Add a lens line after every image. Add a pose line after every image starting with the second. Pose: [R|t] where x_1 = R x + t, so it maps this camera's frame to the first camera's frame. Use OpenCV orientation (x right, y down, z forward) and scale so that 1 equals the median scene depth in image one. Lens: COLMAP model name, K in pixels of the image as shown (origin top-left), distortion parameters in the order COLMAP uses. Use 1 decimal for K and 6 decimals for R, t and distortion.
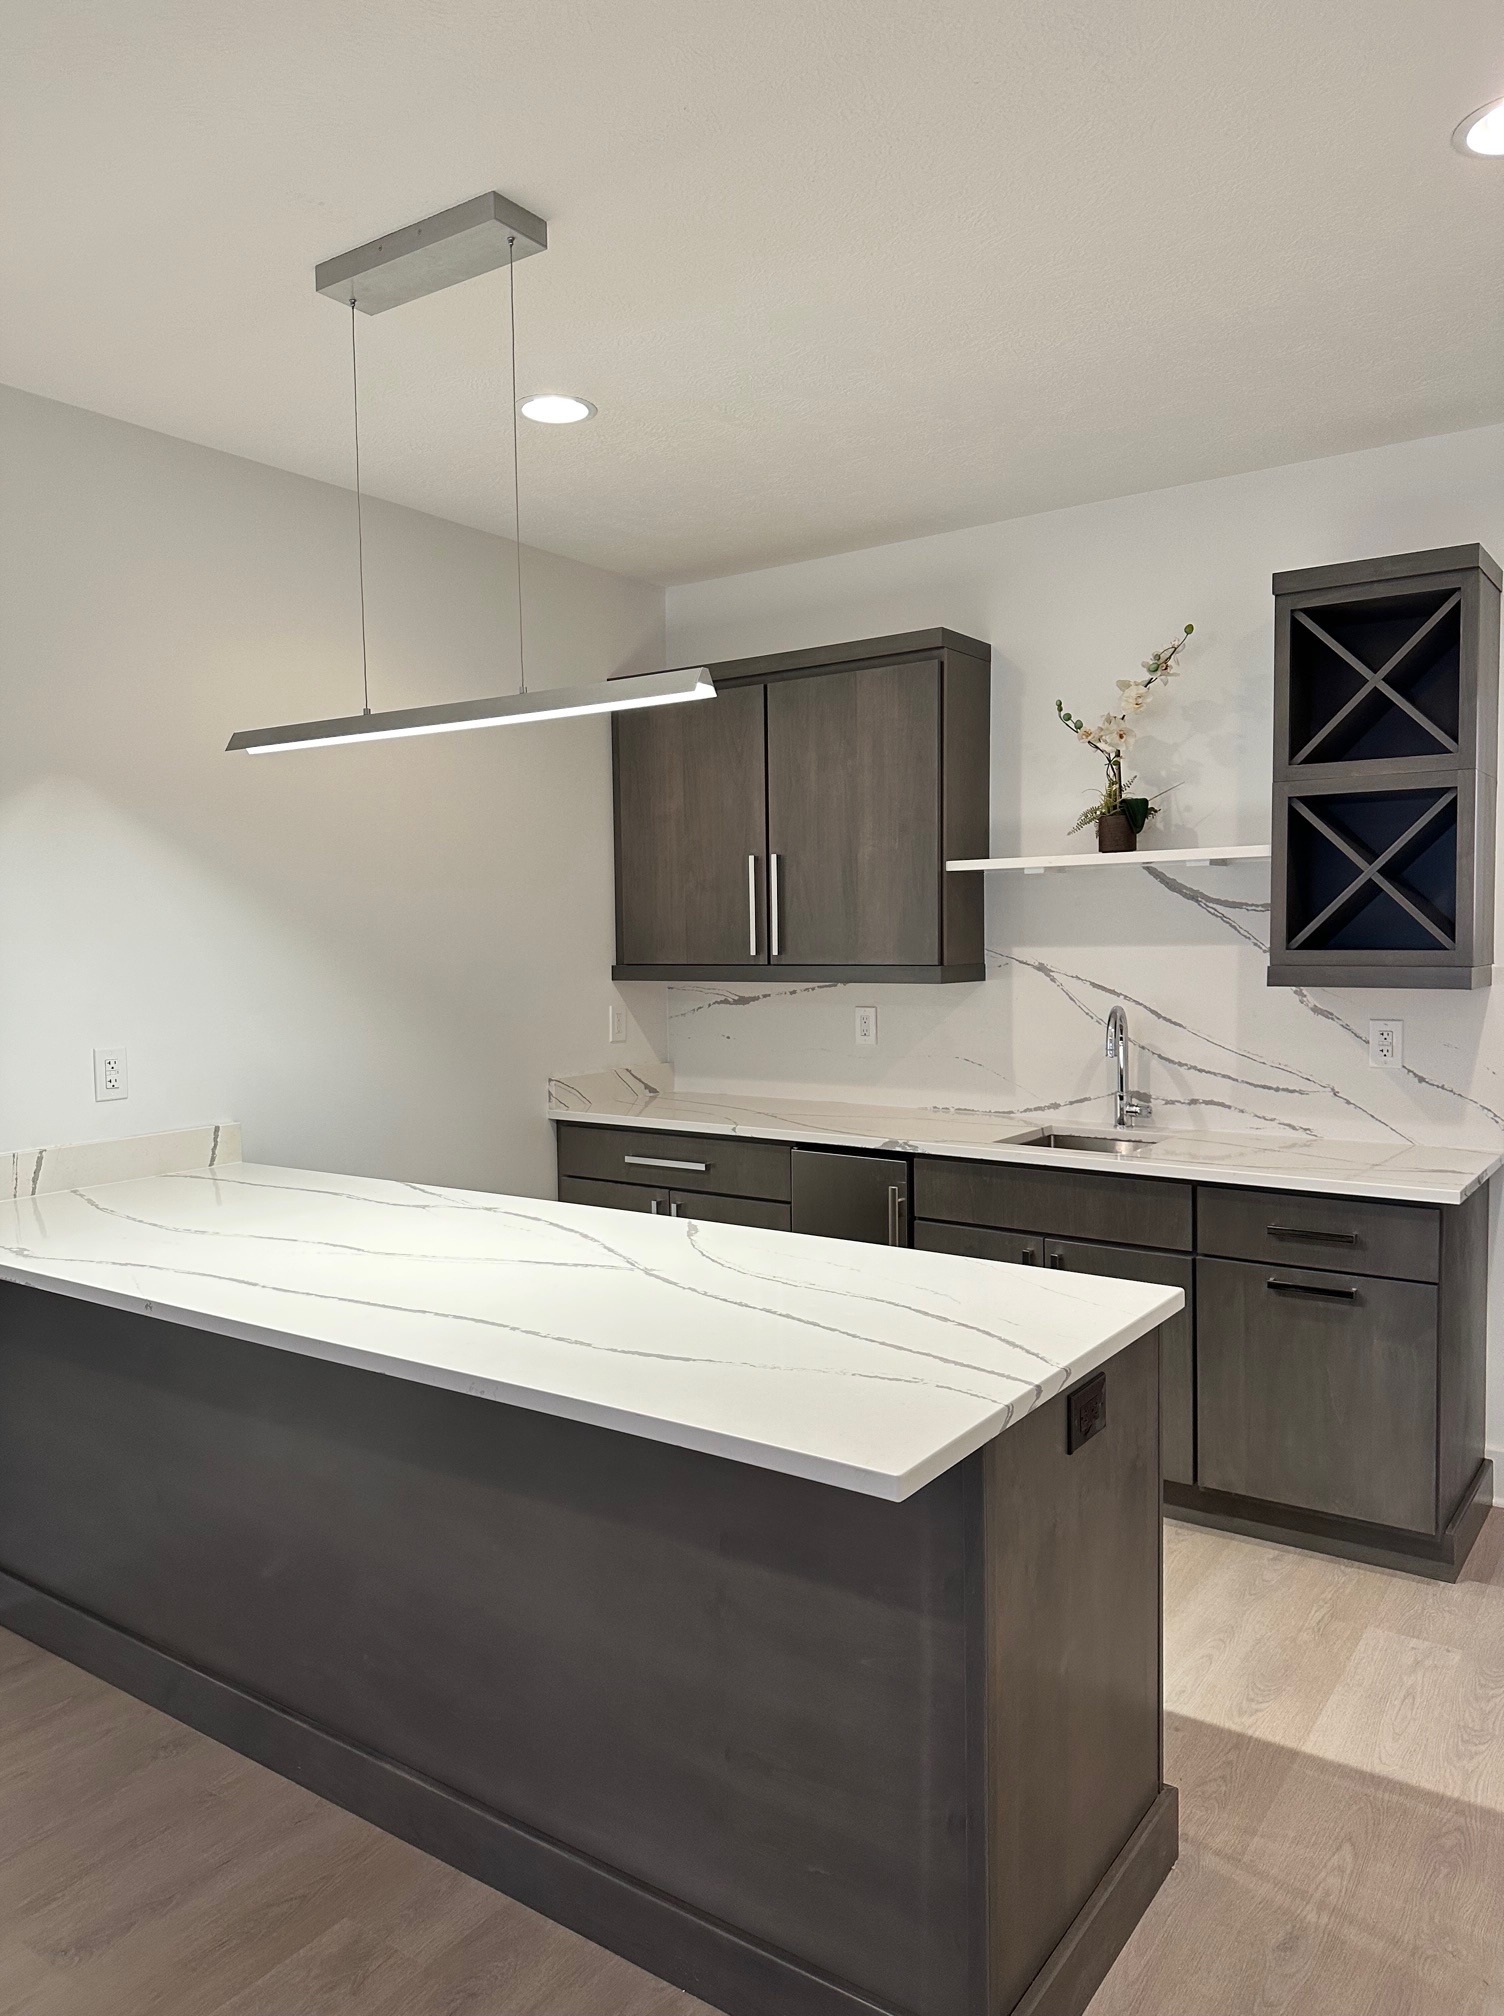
lens RADIAL K [[1410.8, 0, 748.5], [0, 1410.8, 1008.1], [0, 0, 1]] dist [0.105351, -0.143005]
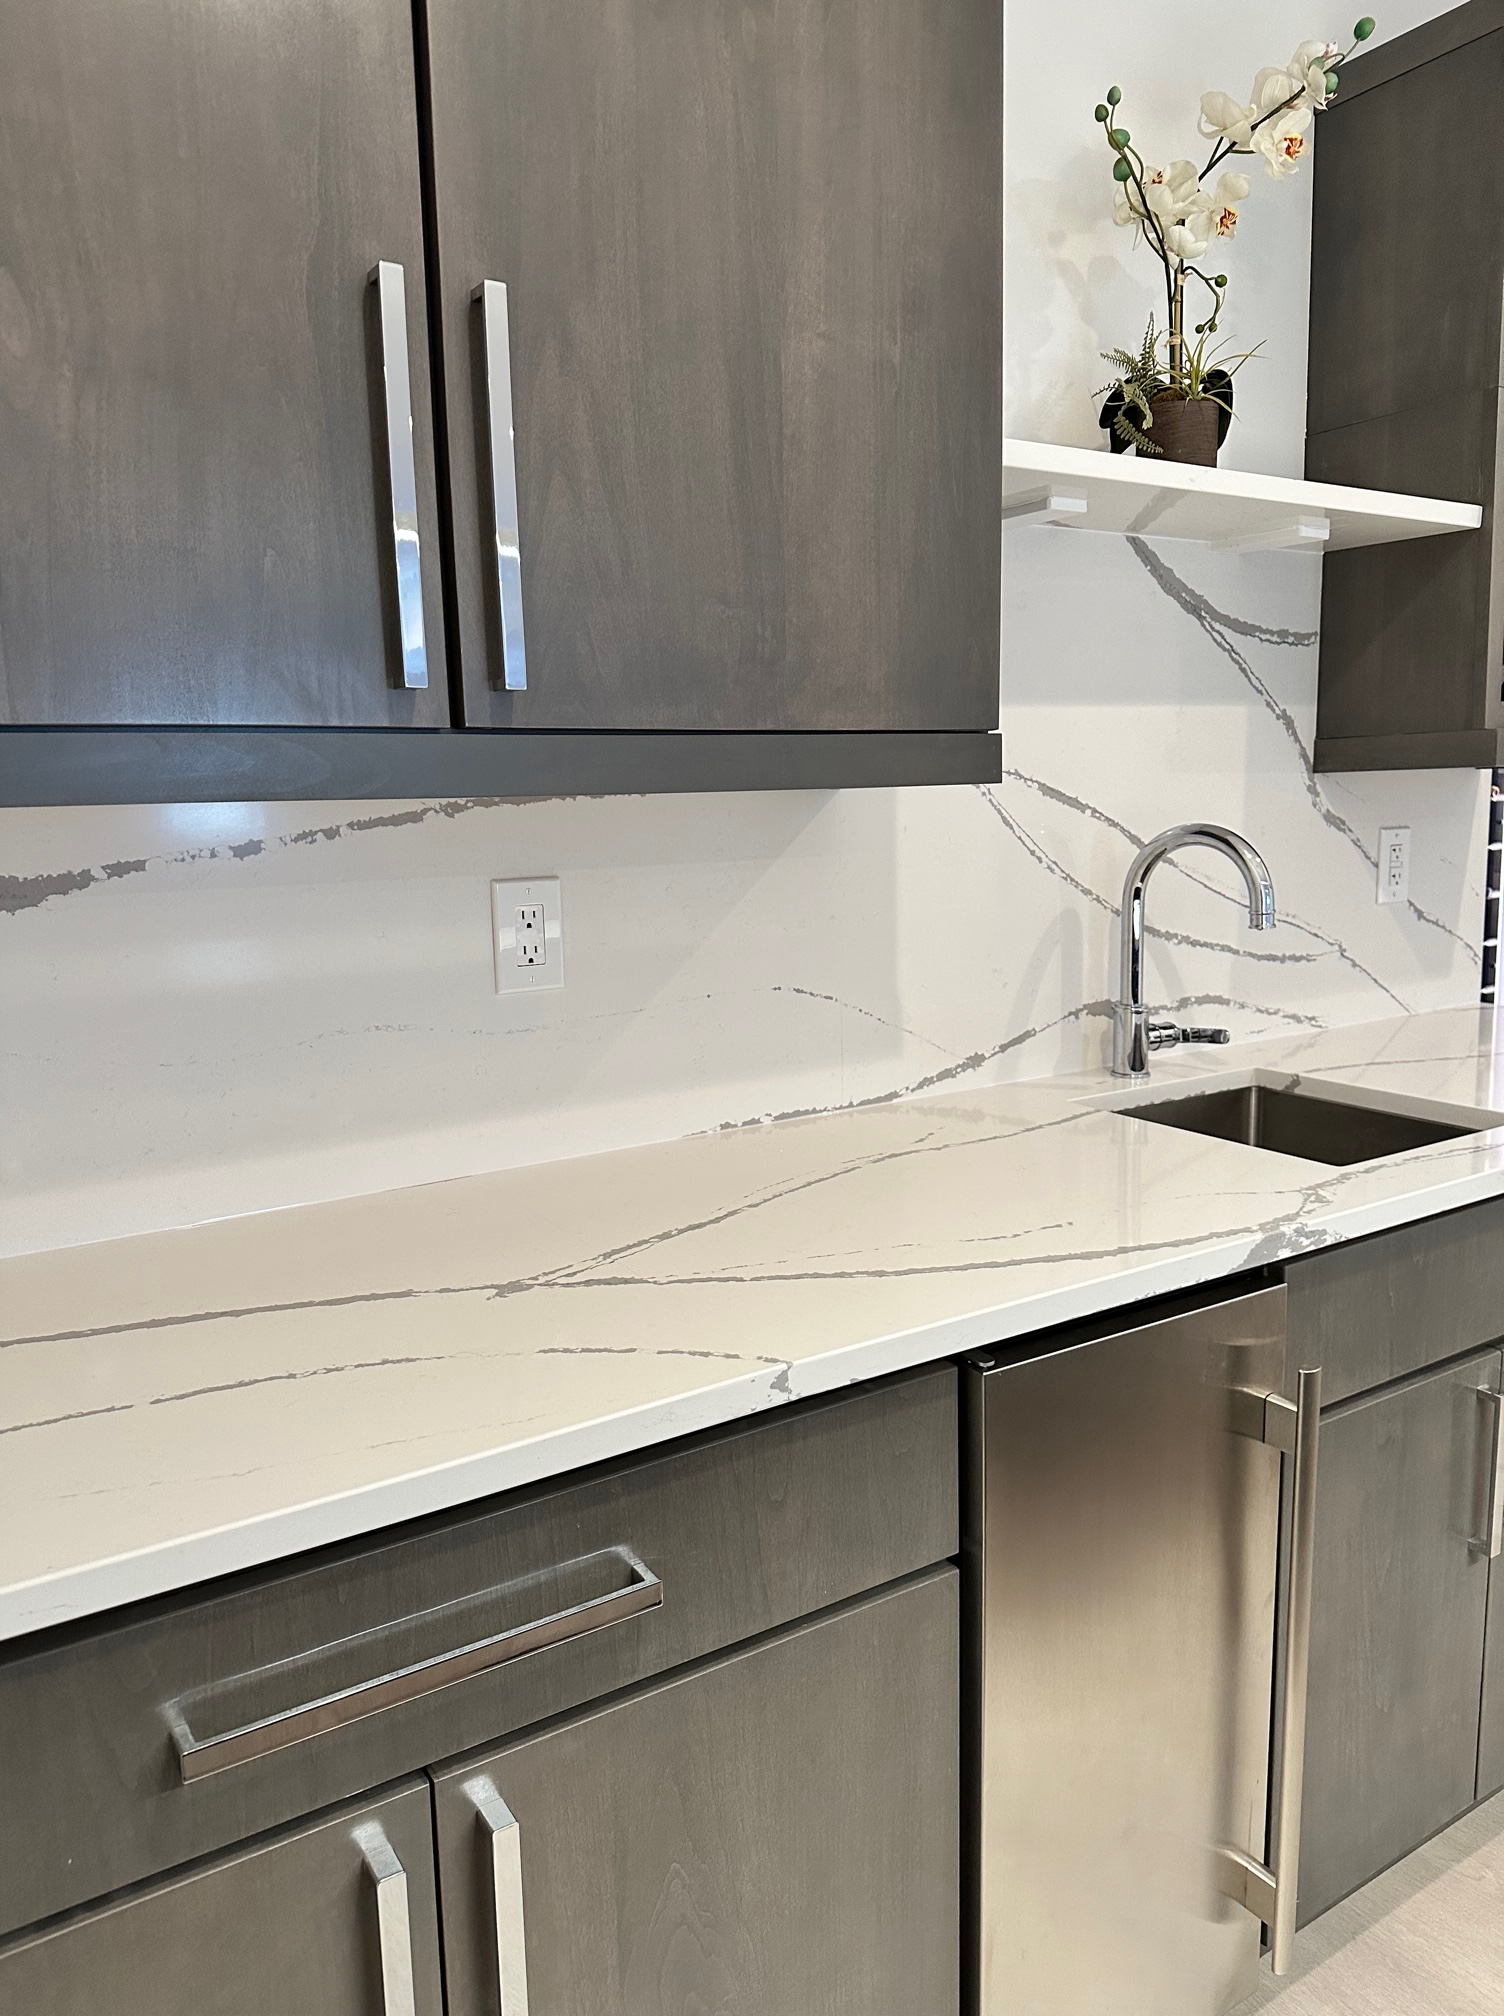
lens RADIAL K [[1410.8, 0, 748.5], [0, 1410.8, 1008.1], [0, 0, 1]] dist [0.105351, -0.143005]
pose [[0.368085, -0.140257, 0.919153, -0.253068], [0.067500, 0.989980, 0.124033, -0.010443], [-0.927339, 0.016388, 0.373864, 0.999535]]
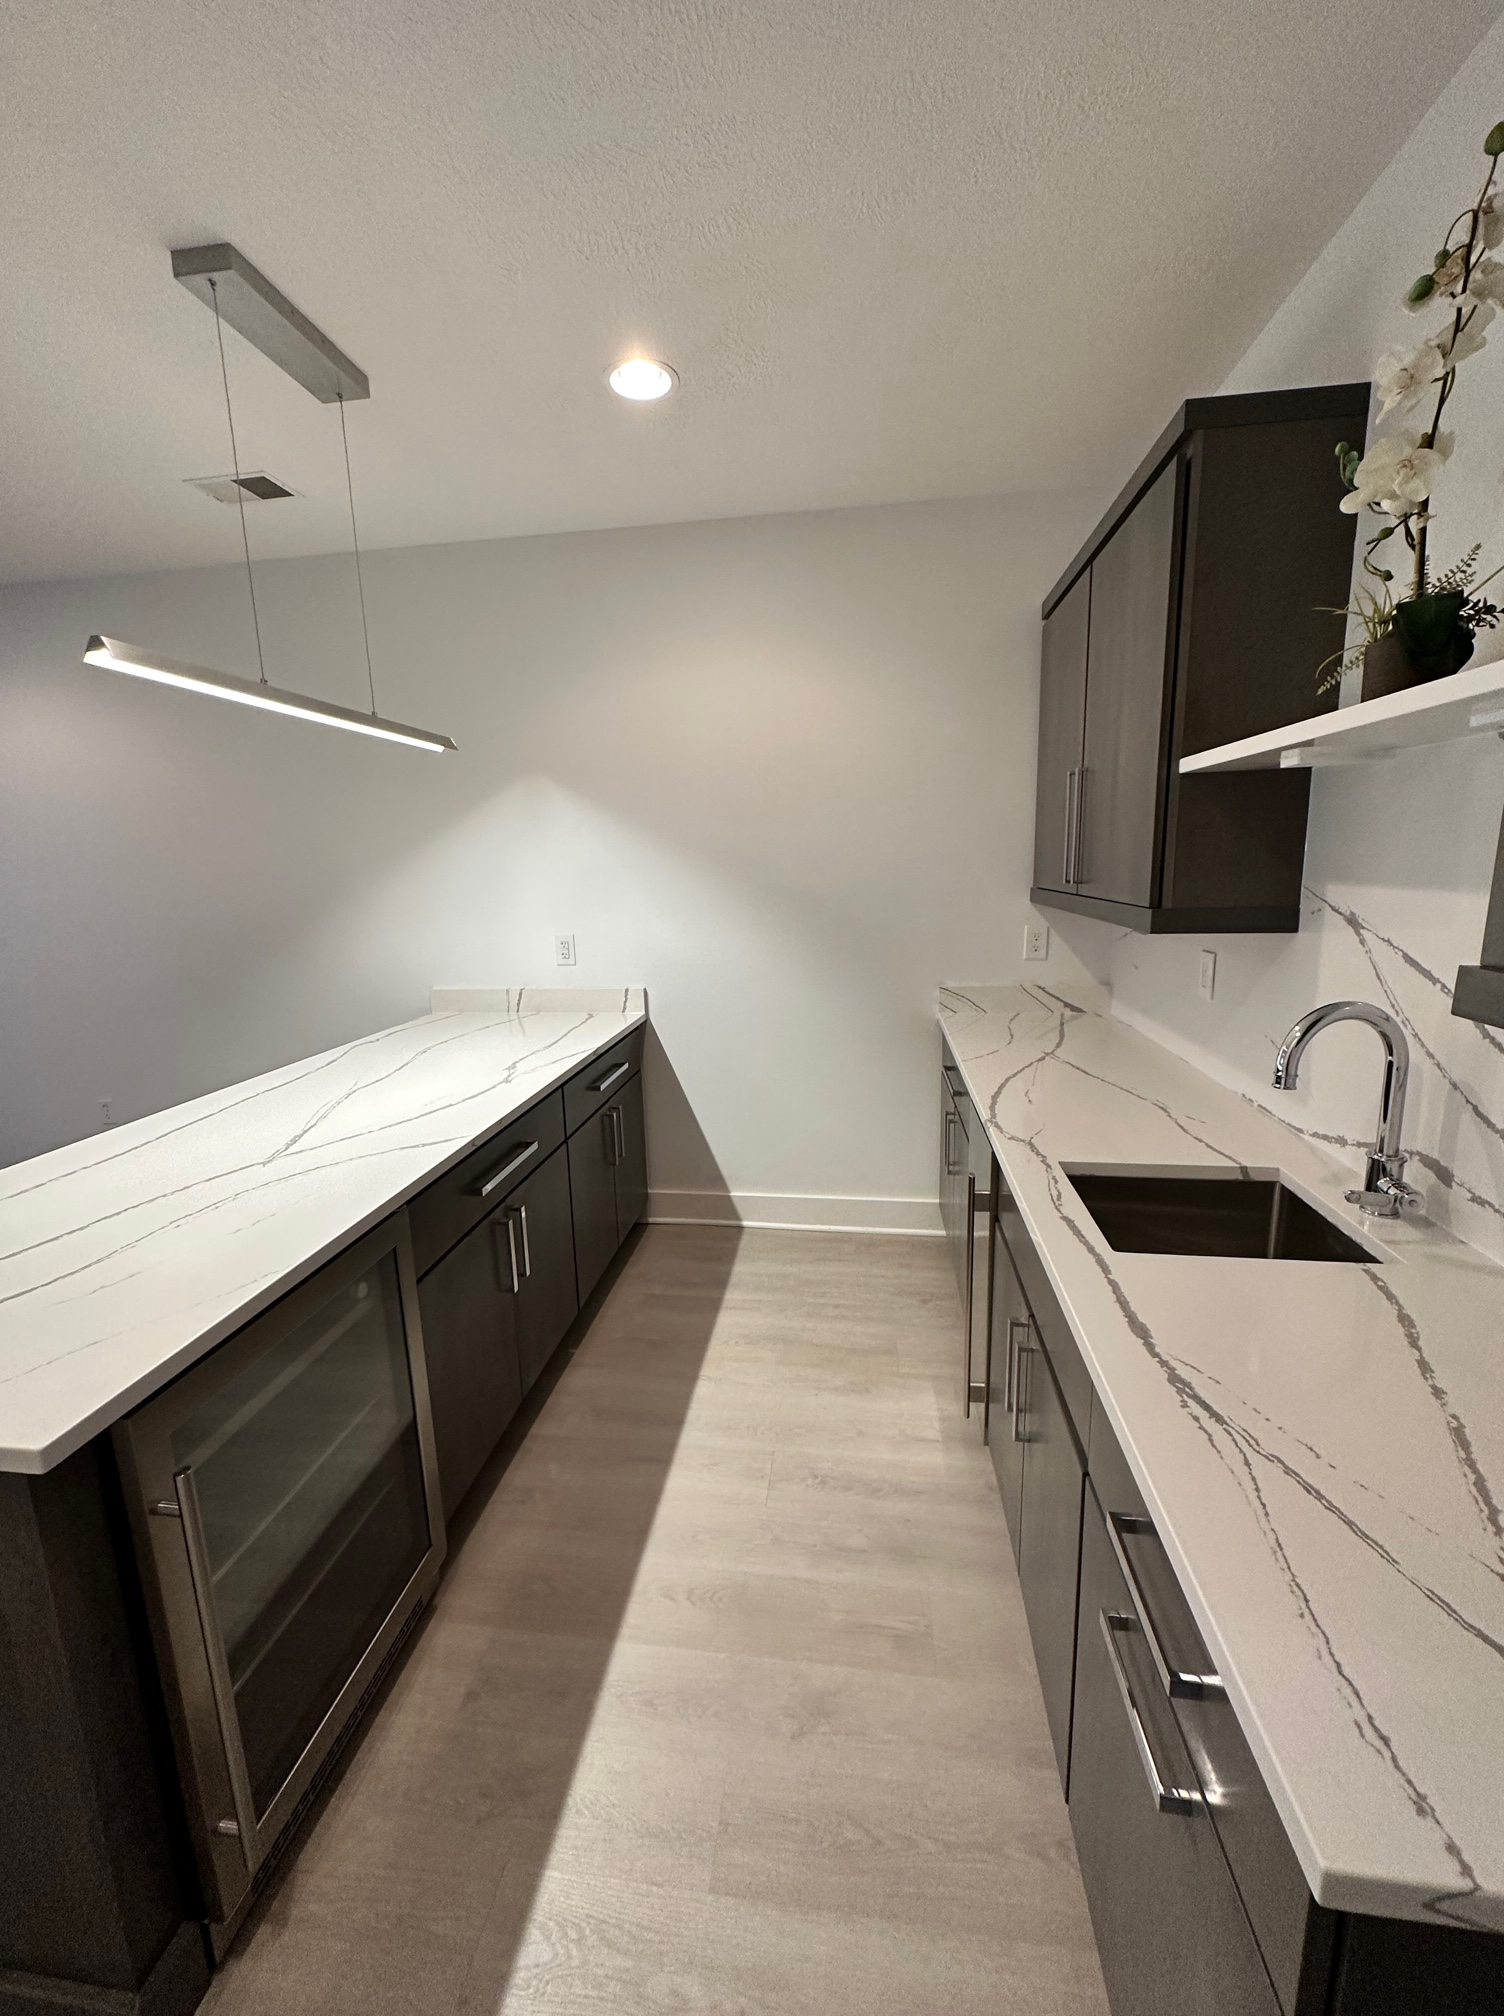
lens RADIAL K [[807.1, 0, 741.3], [0, 807.1, 1008.9], [0, 0, 1]] dist [0.000418, 0.000071]
pose [[0.454725, 0.164177, -0.875369, 0.445721], [-0.027824, 0.985002, 0.170285, -0.047839], [0.890197, -0.053077, 0.452473, 0.670323]]
